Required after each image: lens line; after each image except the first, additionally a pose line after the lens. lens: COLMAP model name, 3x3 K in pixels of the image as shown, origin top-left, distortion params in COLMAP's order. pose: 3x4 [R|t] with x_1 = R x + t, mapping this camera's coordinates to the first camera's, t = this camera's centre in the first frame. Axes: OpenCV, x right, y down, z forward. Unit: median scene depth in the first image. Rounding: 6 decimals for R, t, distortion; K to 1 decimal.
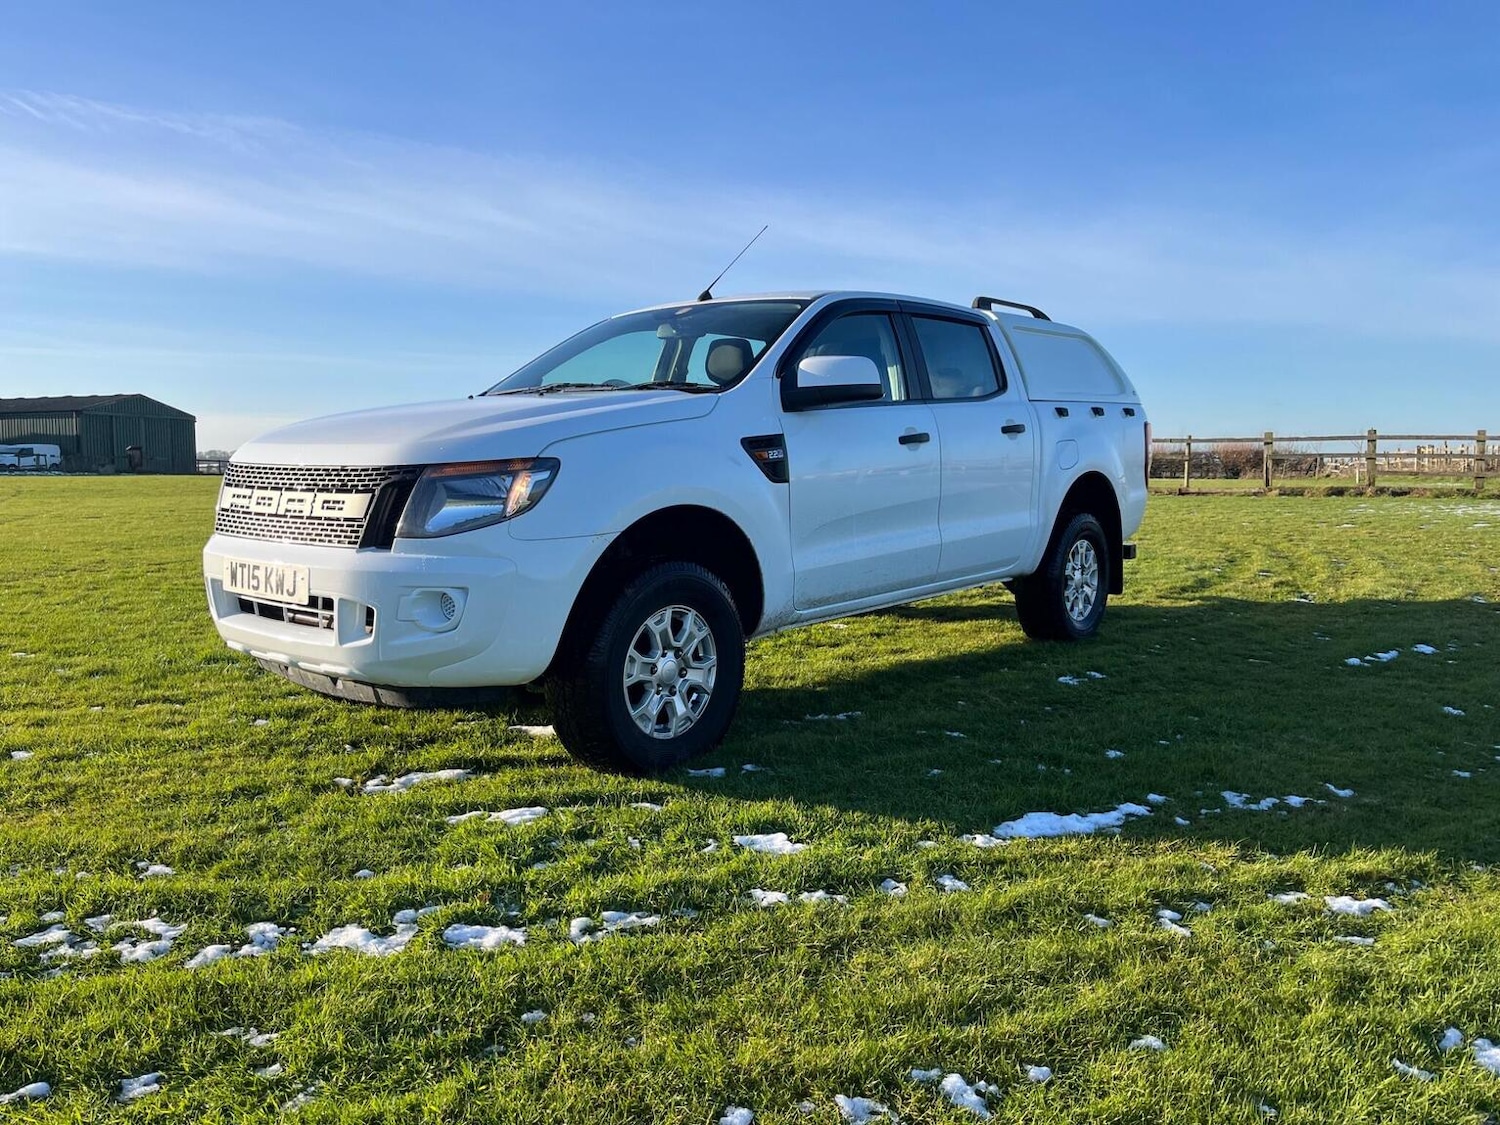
lens RADIAL K [[1131.1, 0, 743.3], [0, 1131.1, 566.4], [0, 0, 1]] dist [0.073024, -0.112361]
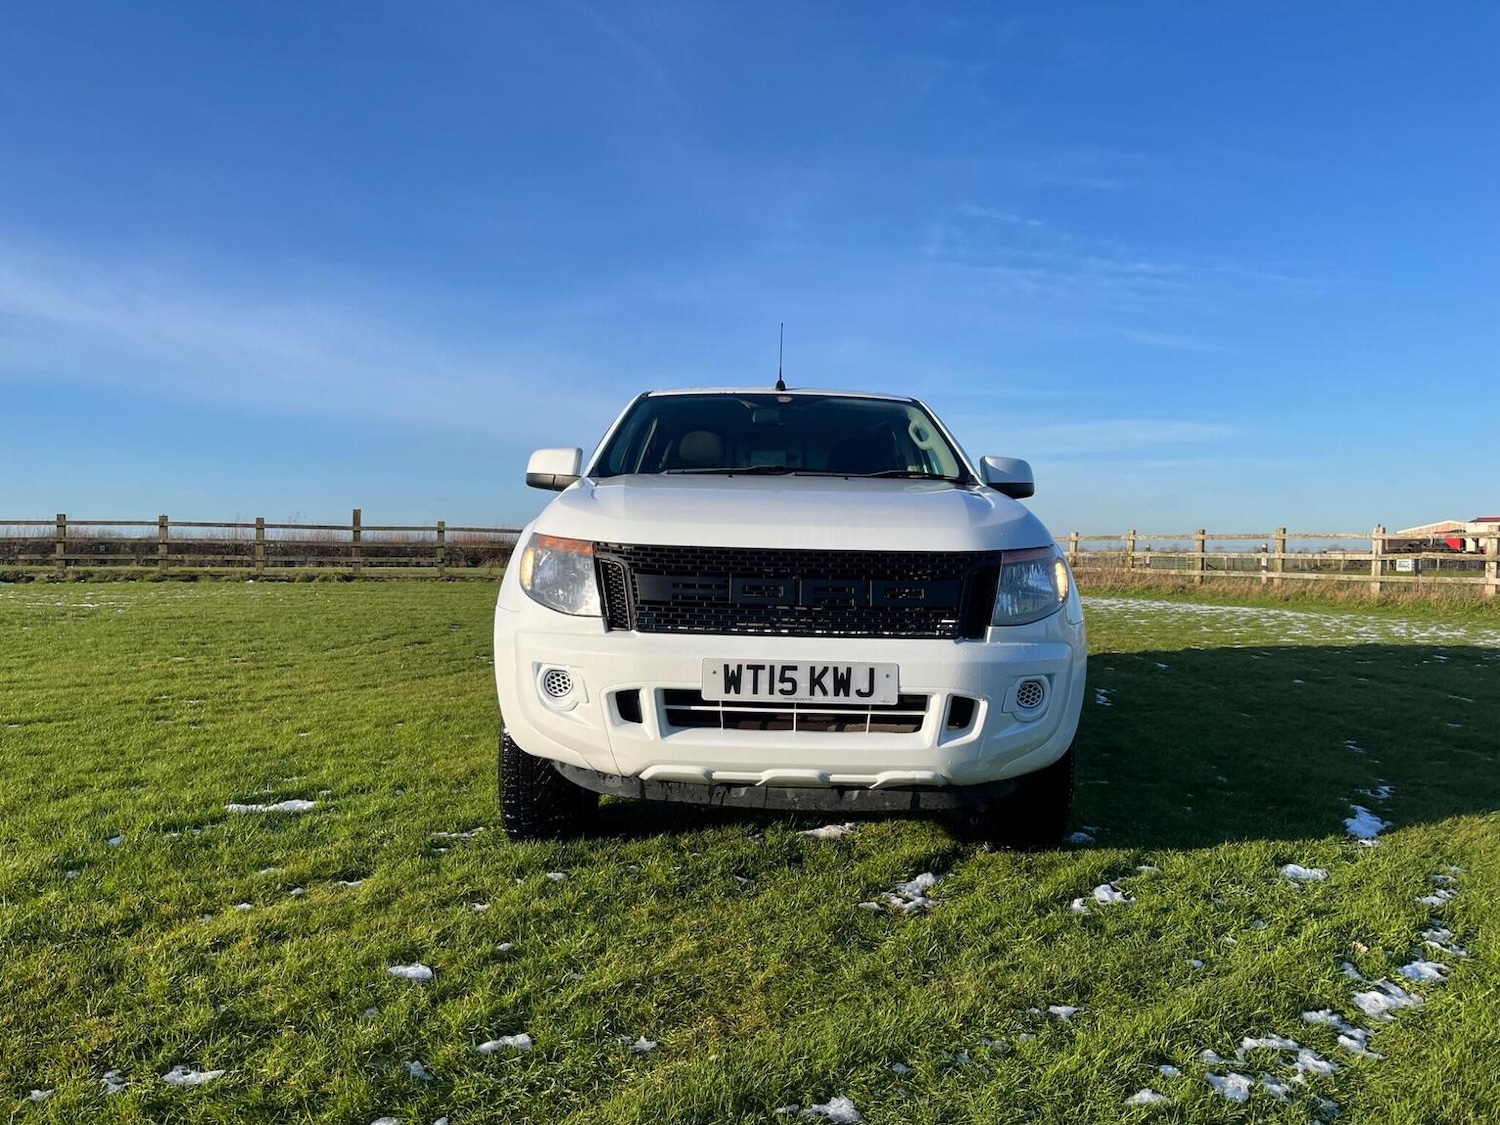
lens RADIAL K [[1131.1, 0, 743.3], [0, 1131.1, 566.4], [0, 0, 1]] dist [0.073024, -0.112361]
pose [[0.766314, 0.001951, 0.642463, -0.998791], [0.048162, 0.997007, -0.060474, -0.025519], [-0.640659, 0.077285, 0.763927, 0.367687]]
